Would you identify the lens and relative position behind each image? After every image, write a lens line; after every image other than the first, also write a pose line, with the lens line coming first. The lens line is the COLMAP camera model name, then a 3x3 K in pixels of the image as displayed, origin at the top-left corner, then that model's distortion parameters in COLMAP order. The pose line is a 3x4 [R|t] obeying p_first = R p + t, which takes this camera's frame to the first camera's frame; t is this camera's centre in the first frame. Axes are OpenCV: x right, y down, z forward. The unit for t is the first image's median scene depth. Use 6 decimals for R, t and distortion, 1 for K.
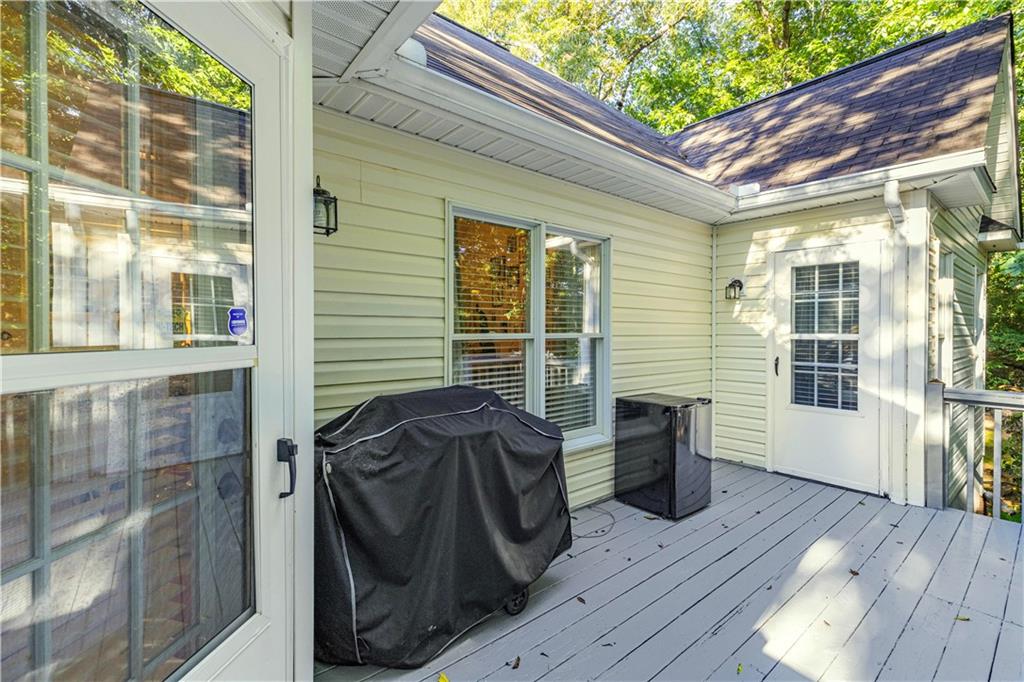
lens RADIAL K [[469.7, 0, 521.8], [0, 469.7, 330.4], [0, 0, 1]] dist [-0.000495, -0.000046]
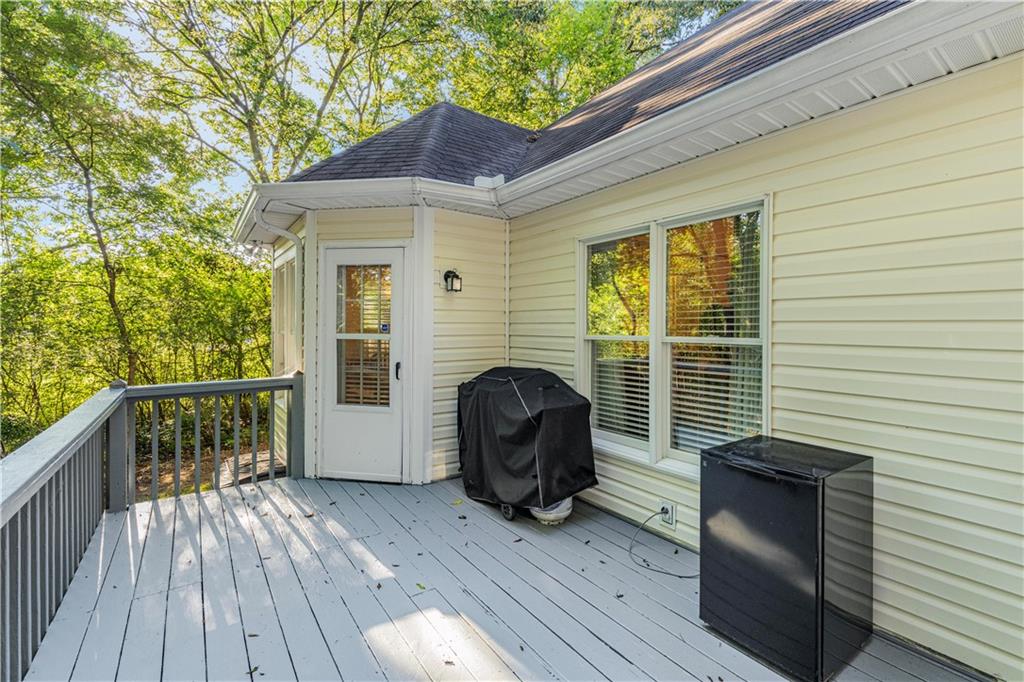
lens RADIAL K [[469.7, 0, 521.8], [0, 469.7, 330.4], [0, 0, 1]] dist [-0.000495, -0.000046]
pose [[-0.099308, 0.000629, -0.995057, 1.056896], [-0.011725, 0.999930, 0.001802, -0.004176], [0.994988, 0.011846, -0.099294, 0.848512]]
